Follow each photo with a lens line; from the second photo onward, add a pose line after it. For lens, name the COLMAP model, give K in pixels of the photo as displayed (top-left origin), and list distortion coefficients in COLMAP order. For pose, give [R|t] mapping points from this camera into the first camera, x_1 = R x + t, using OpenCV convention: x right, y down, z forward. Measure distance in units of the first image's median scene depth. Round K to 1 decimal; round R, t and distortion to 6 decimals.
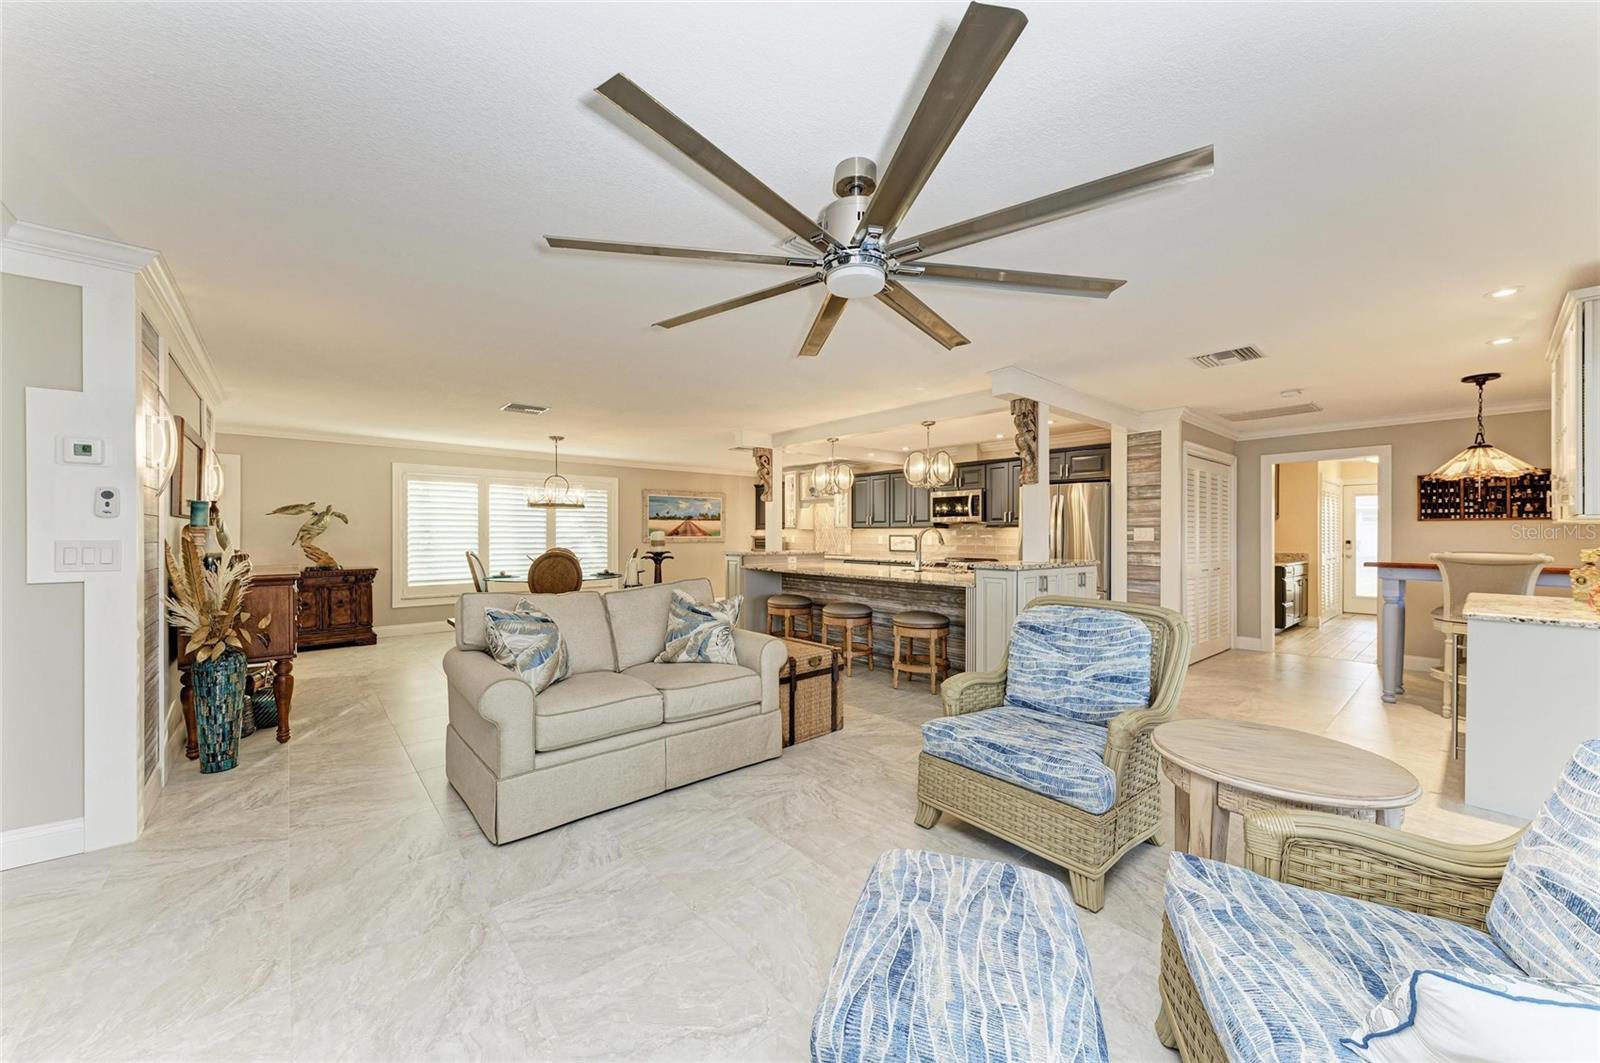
lens RADIAL K [[582.6, 0, 800.4], [0, 582.6, 534.3], [0, 0, 1]] dist [0.014828, -0.004815]
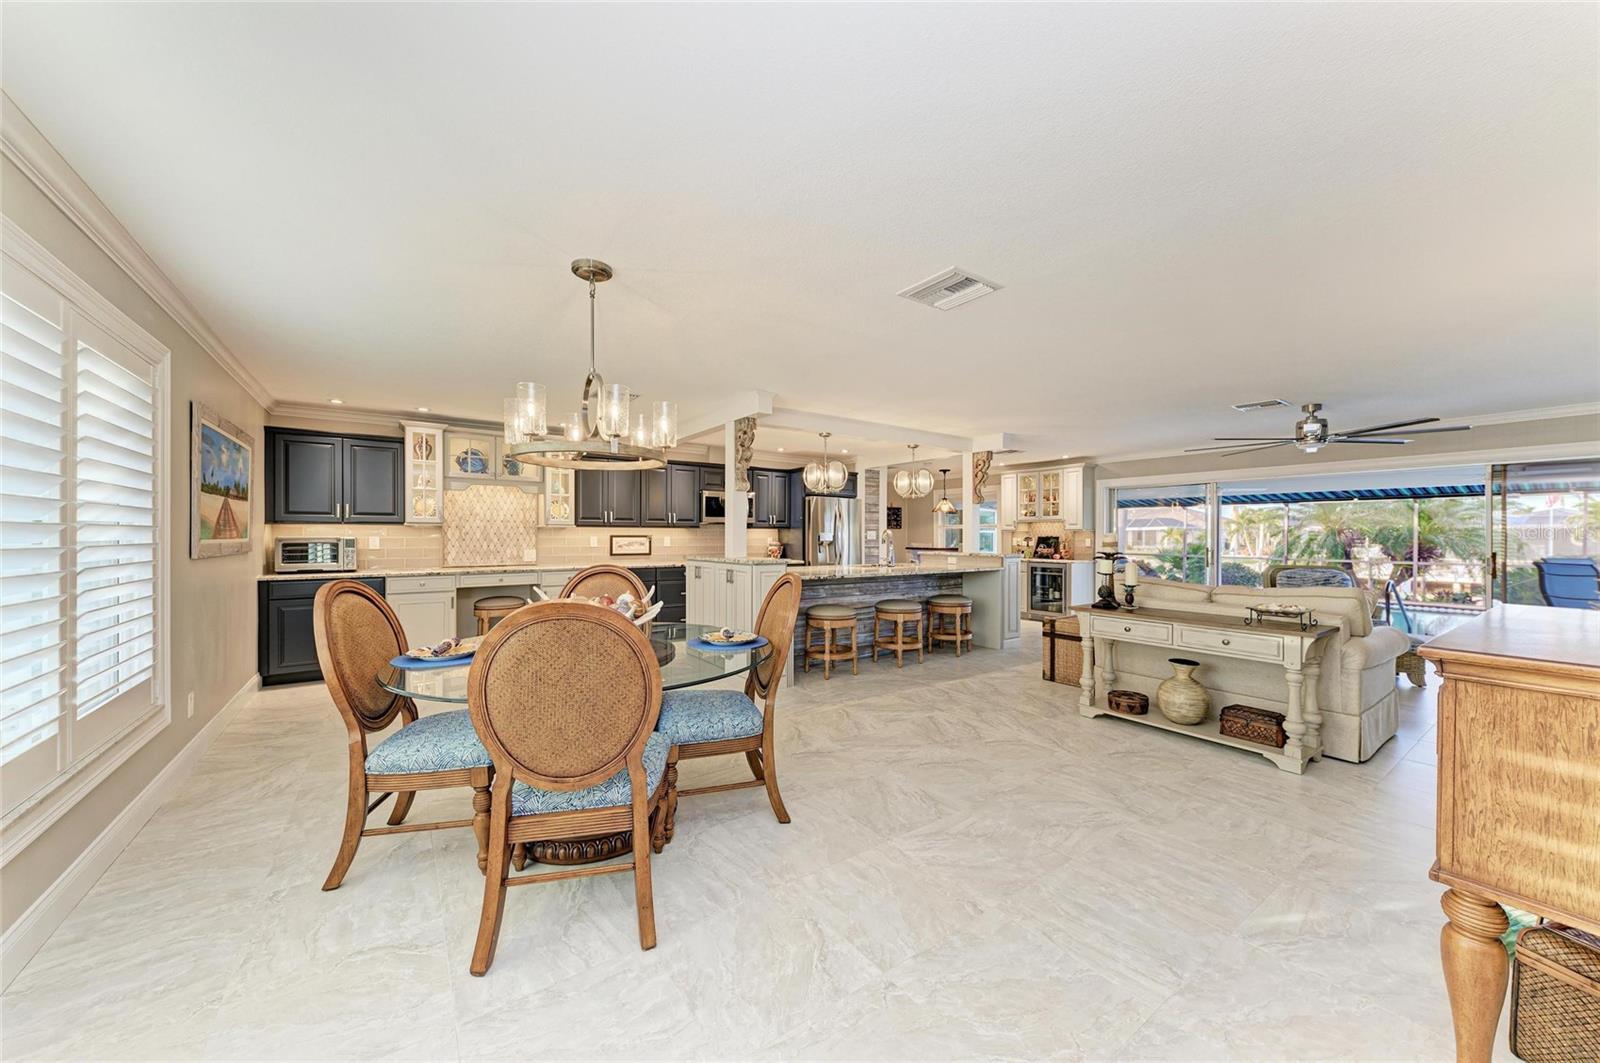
lens RADIAL K [[582.6, 0, 793.5], [0, 582.6, 533.8], [0, 0, 1]] dist [0.014828, -0.004815]
pose [[0.097689, 0.001560, 0.995216, -0.923704], [-0.002716, 0.999995, -0.001301, -0.000682], [-0.995213, -0.002576, 0.097693, 0.996558]]
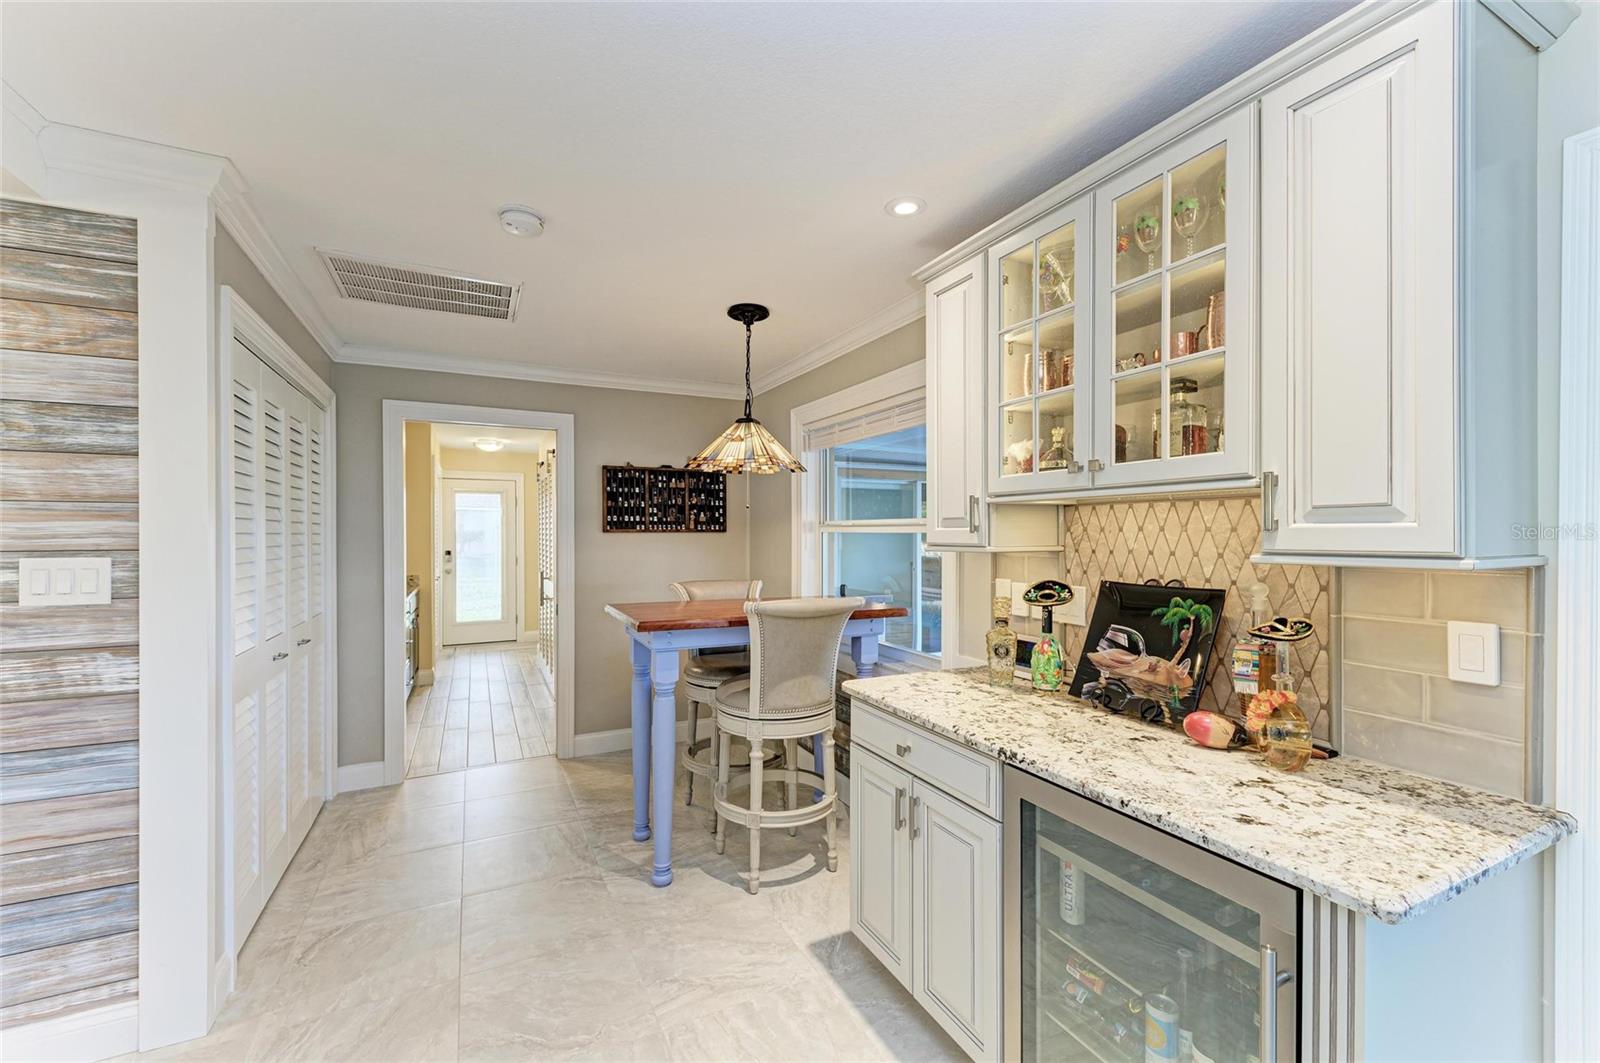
lens RADIAL K [[652.2, 0, 793.8], [0, 652.2, 536.4], [0, 0, 1]] dist [0.012327, 0.000081]
pose [[0.251033, -0.007036, 0.967953, 0.352782], [0.000472, 0.999974, 0.007146, -0.021824], [-0.967978, -0.001337, 0.251030, 0.560959]]
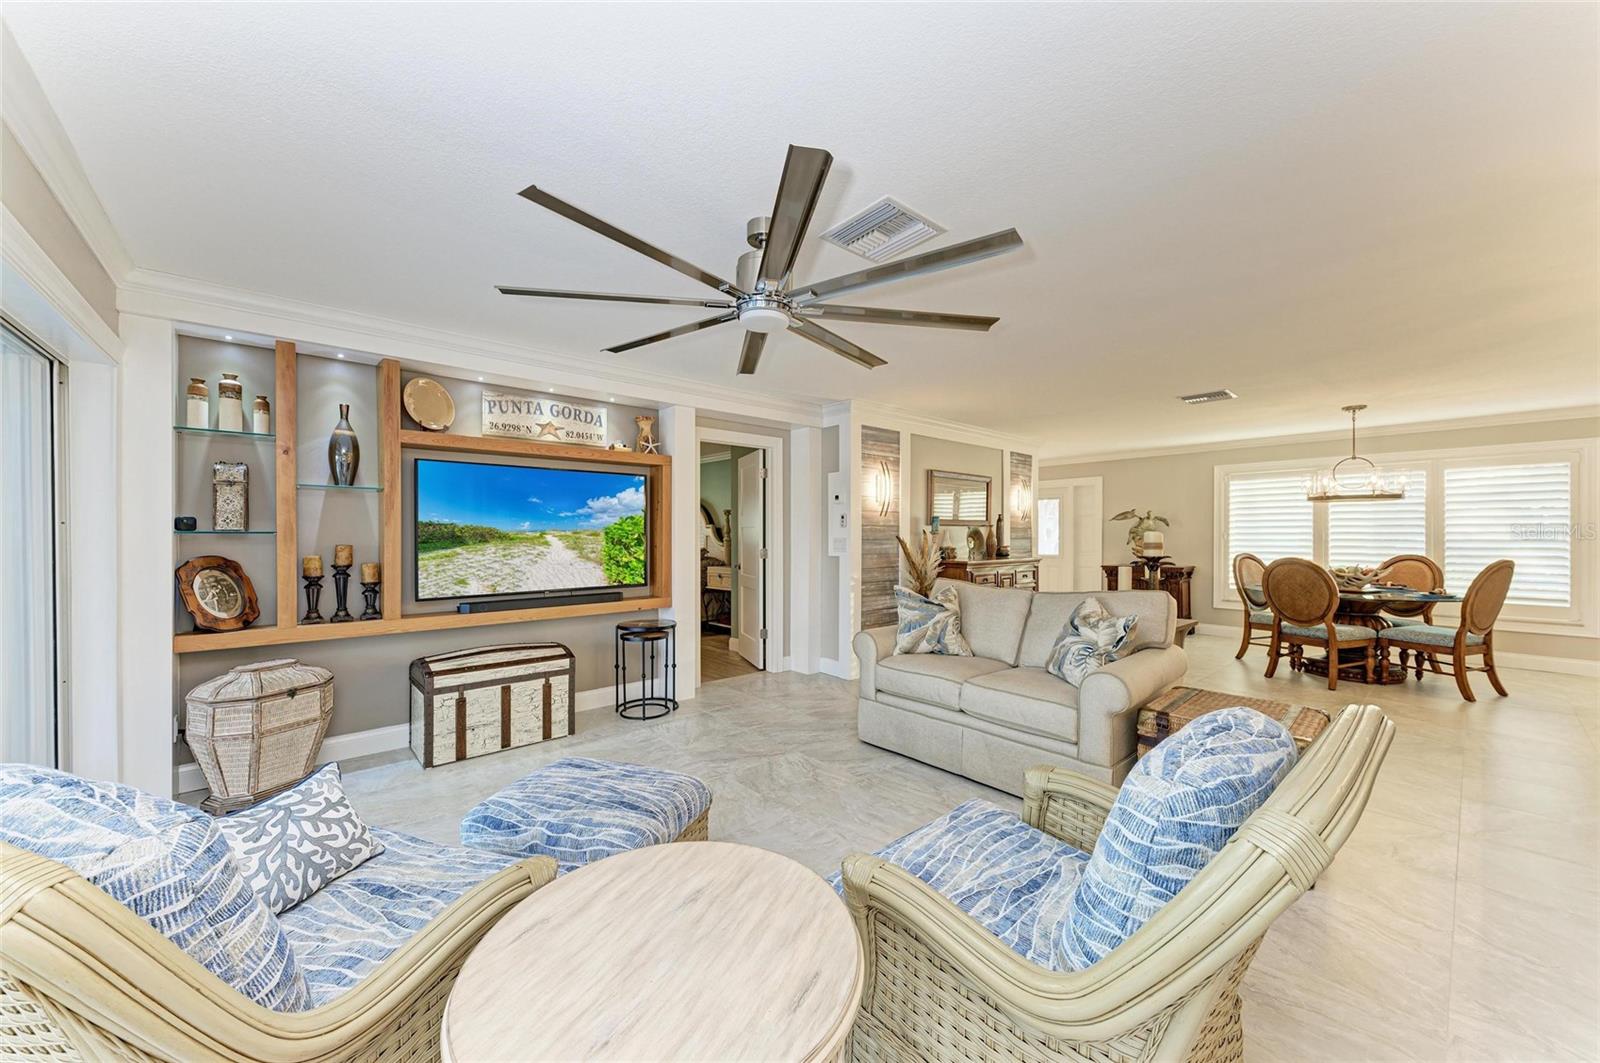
lens RADIAL K [[582.6, 0, 802.5], [0, 582.6, 534.2], [0, 0, 1]] dist [0.014828, -0.004815]
pose [[0.009108, -0.002107, -0.999956, 0.399910], [-0.000688, 0.999998, -0.002113, 0.000328], [0.999958, 0.000707, 0.009106, 0.334775]]
